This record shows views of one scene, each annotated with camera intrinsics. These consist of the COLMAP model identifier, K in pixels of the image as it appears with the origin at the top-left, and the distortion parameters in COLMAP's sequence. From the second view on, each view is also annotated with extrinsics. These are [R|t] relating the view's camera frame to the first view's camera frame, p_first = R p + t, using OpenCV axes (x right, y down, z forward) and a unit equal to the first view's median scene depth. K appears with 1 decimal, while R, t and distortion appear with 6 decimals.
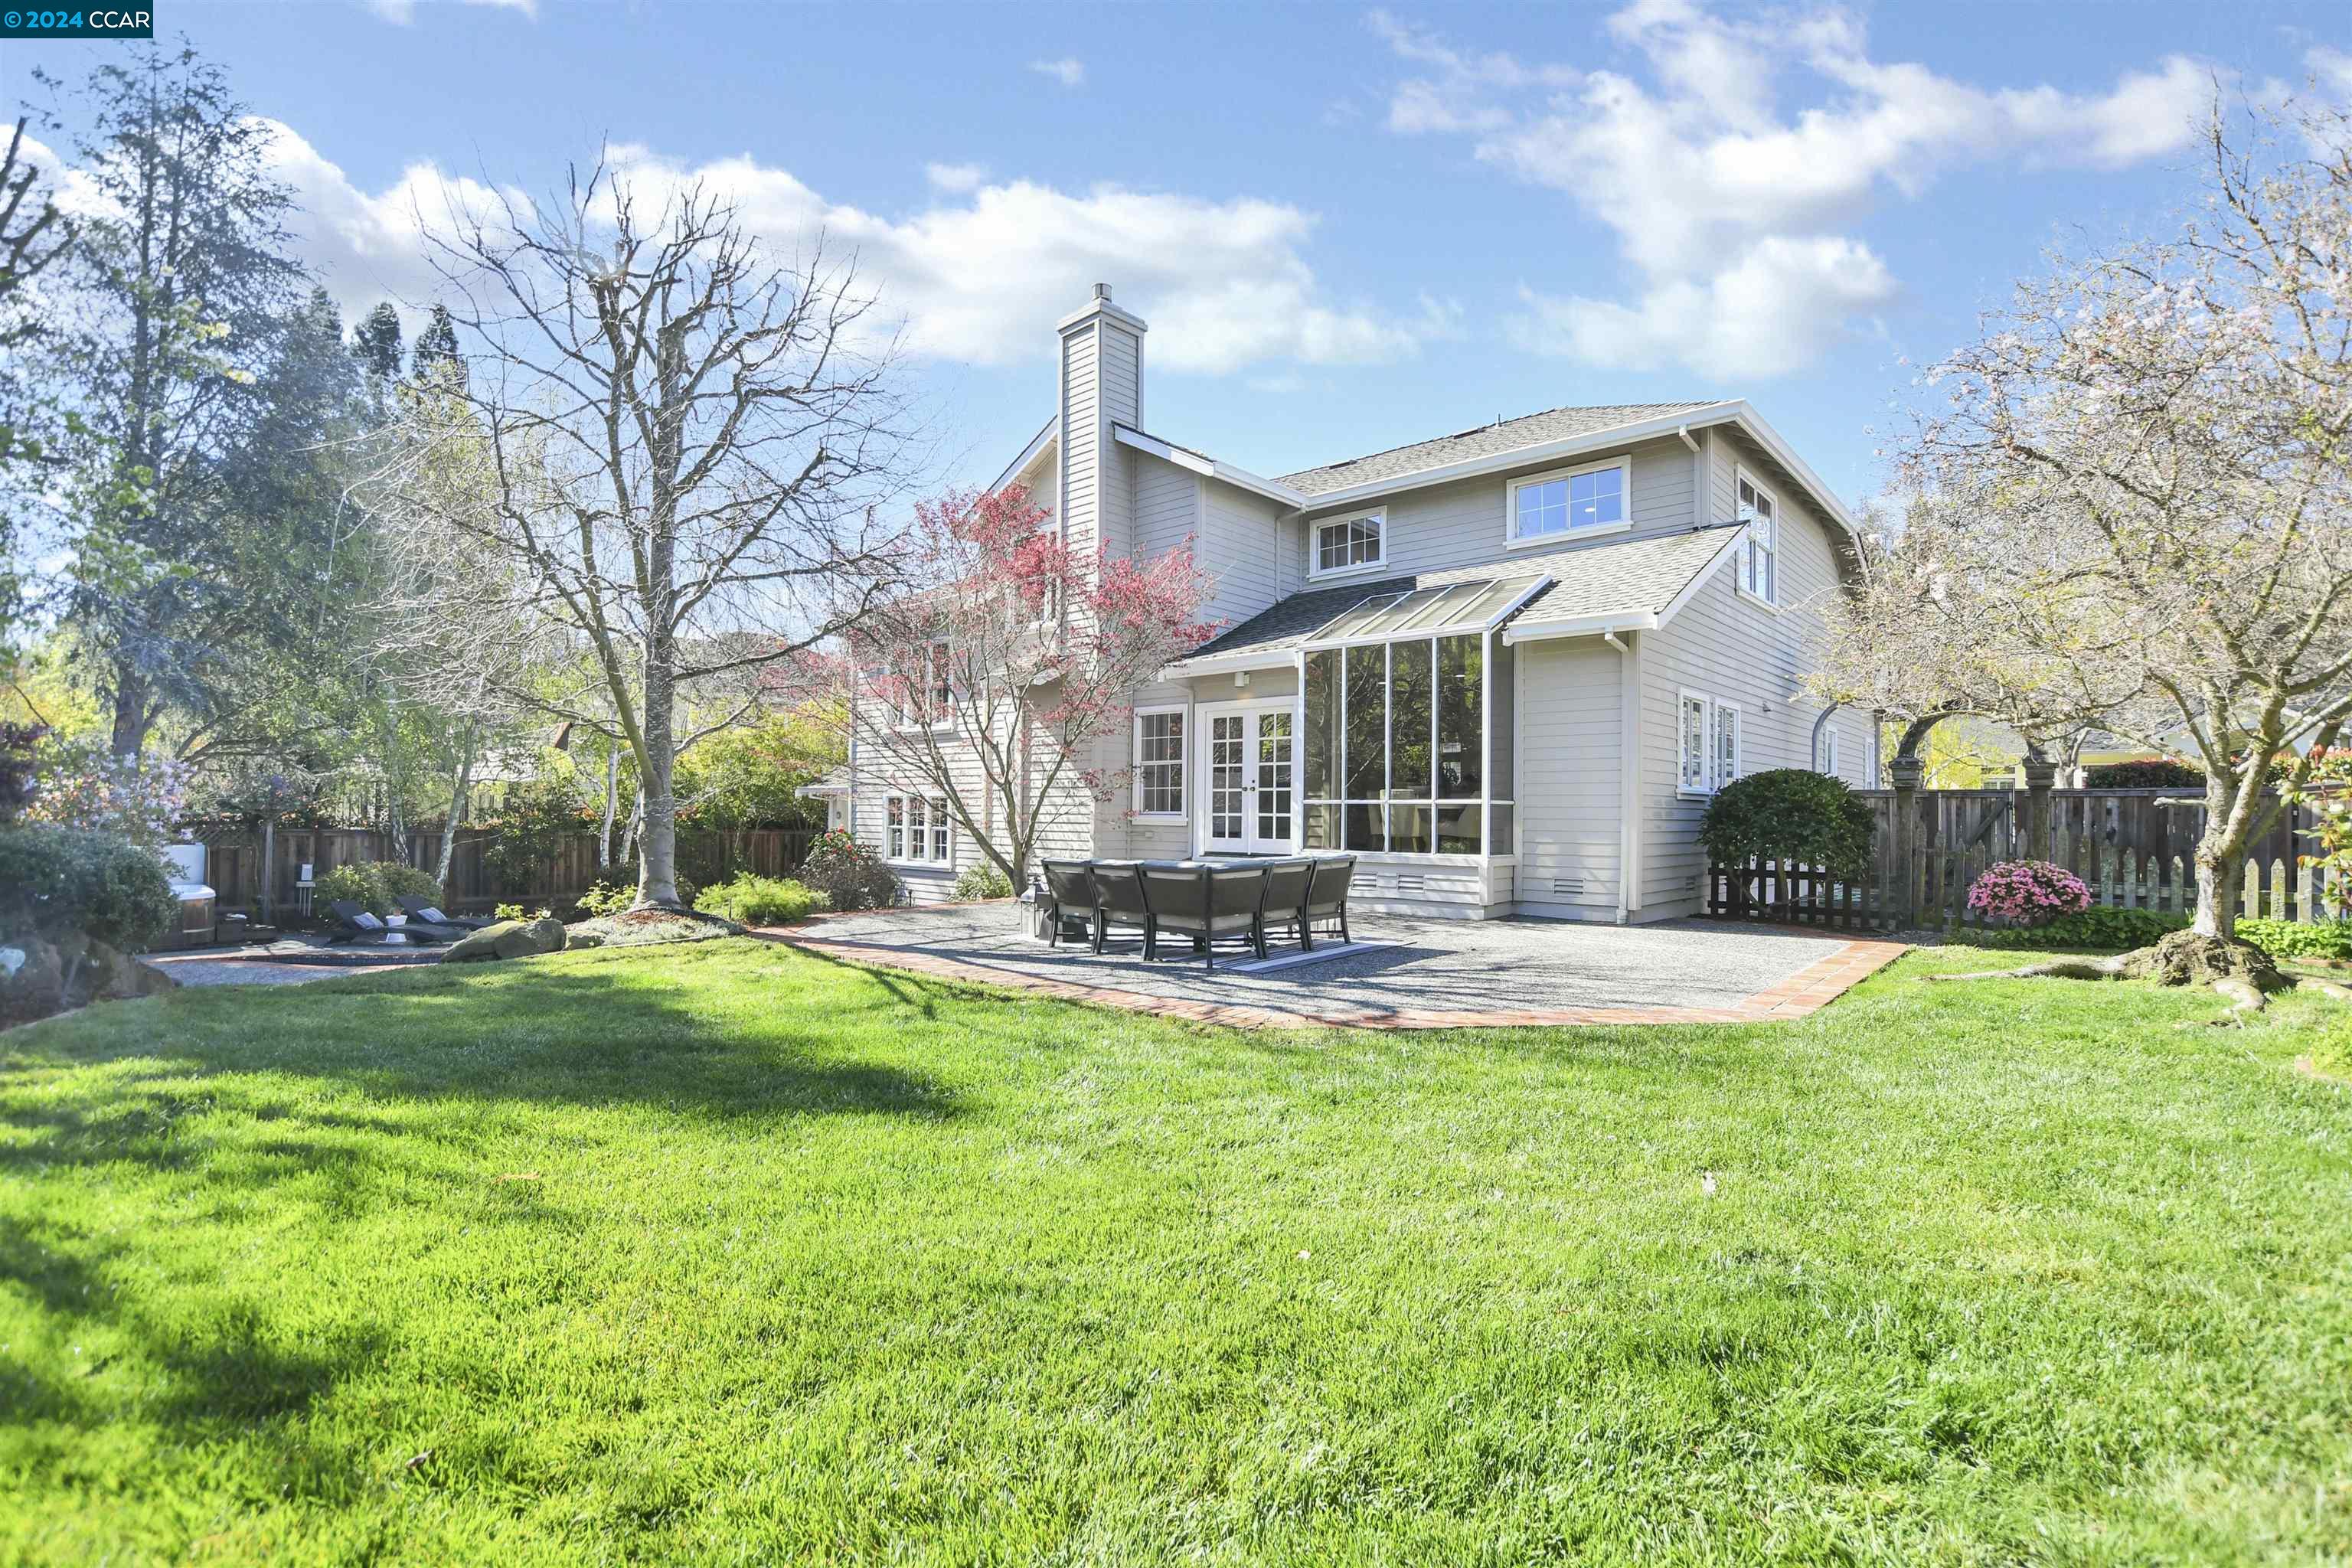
lens RADIAL K [[1105.9, 0, 1183.3], [0, 1105.9, 803.5], [0, 0, 1]] dist [0.000261, -0.010655]
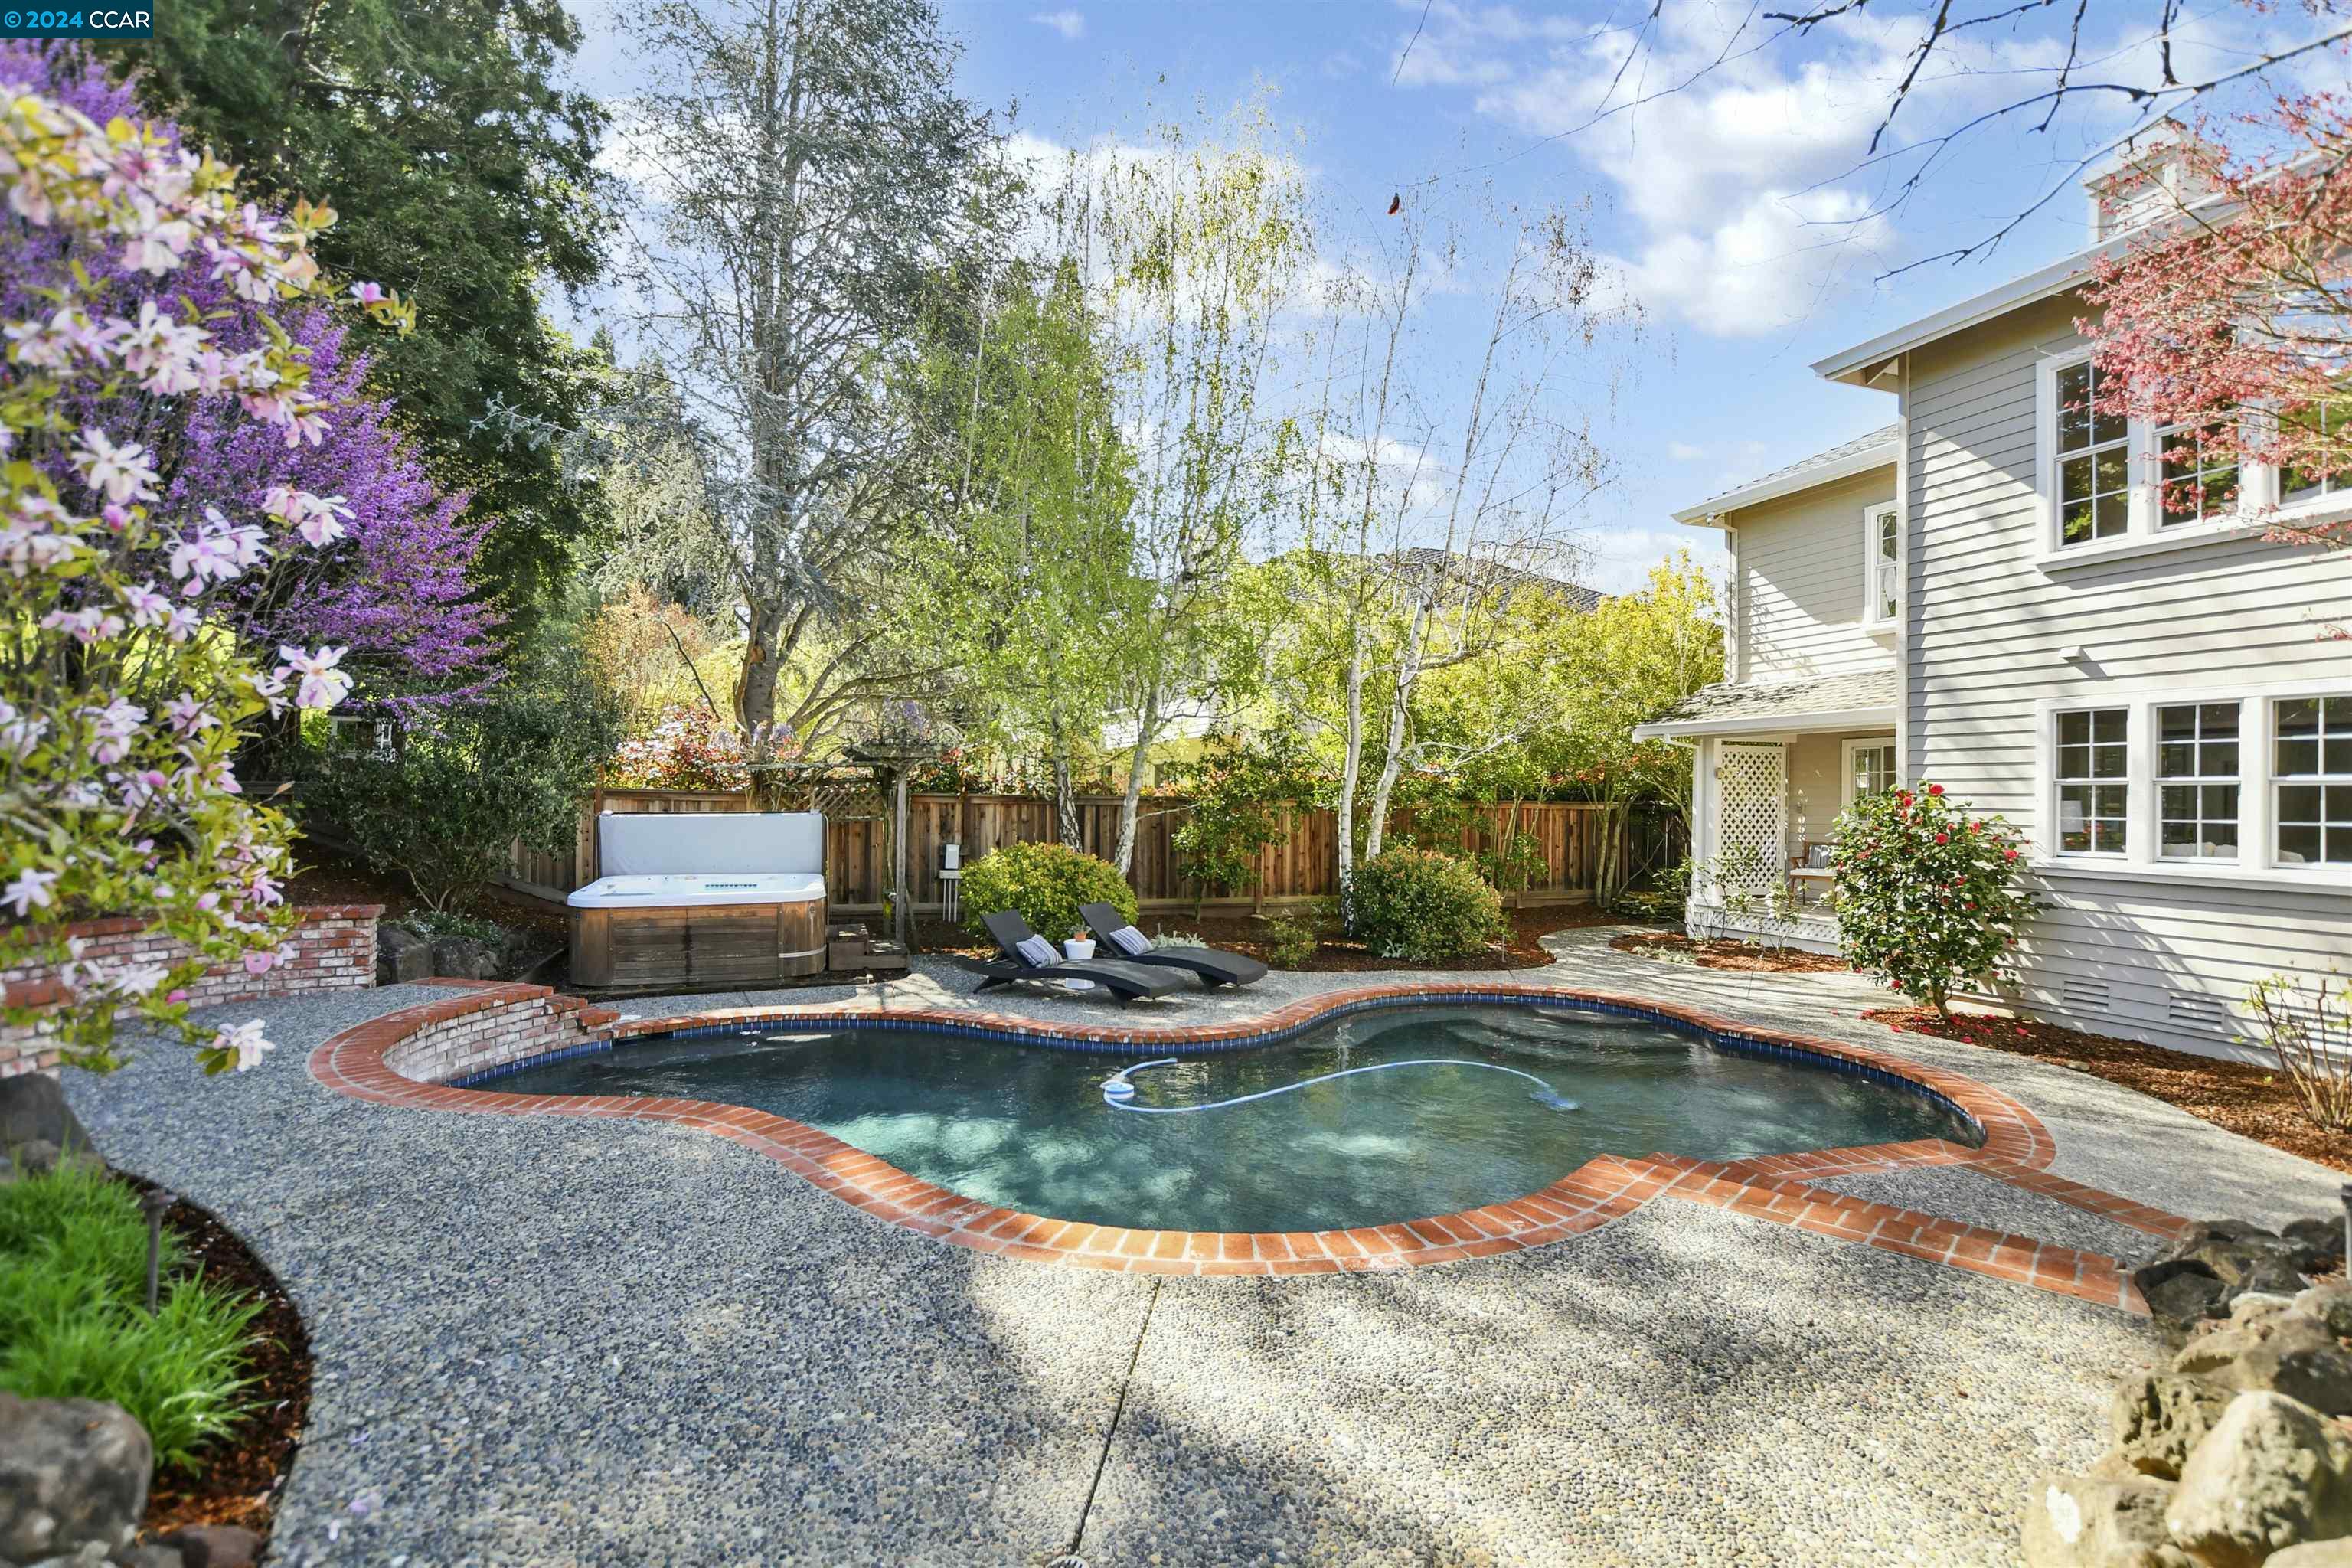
lens RADIAL K [[1105.9, 0, 1183.3], [0, 1105.9, 803.5], [0, 0, 1]] dist [0.000261, -0.010655]
pose [[0.889673, 0.000423, -0.456597, -0.360205], [0.003710, 0.999960, 0.008156, 0.024634], [0.456582, -0.008950, 0.889636, 0.462026]]
